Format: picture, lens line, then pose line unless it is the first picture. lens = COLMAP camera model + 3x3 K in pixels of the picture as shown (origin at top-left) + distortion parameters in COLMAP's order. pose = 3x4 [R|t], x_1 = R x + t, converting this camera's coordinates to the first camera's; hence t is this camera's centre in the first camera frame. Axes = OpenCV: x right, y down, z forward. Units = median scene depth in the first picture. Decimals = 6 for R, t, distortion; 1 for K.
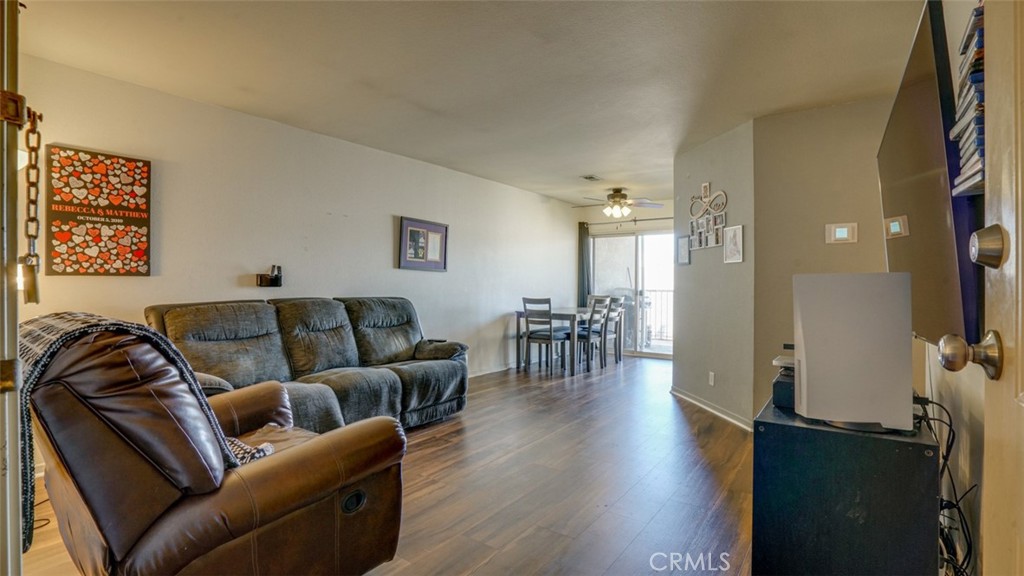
lens RADIAL K [[493.1, 0, 512.0], [0, 493.1, 288.0], [0, 0, 1]] dist [-0.000418, 0.000019]
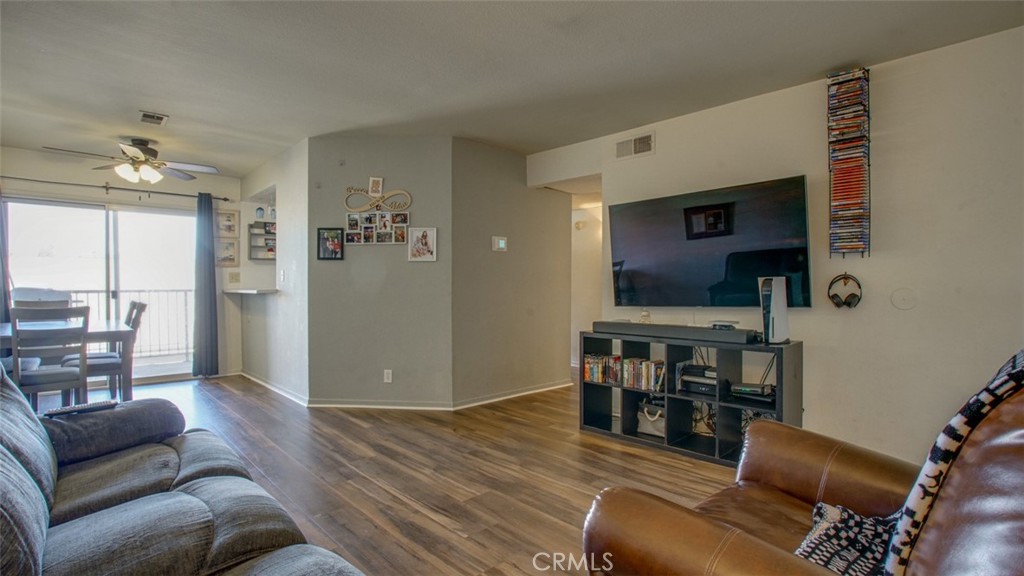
lens RADIAL K [[493.1, 0, 512.0], [0, 493.1, 288.0], [0, 0, 1]] dist [-0.000418, 0.000019]
pose [[0.199428, -0.011939, 0.979840, -0.383436], [0.008162, 0.999911, 0.010523, -0.002270], [-0.979879, 0.005899, 0.199508, 0.408028]]
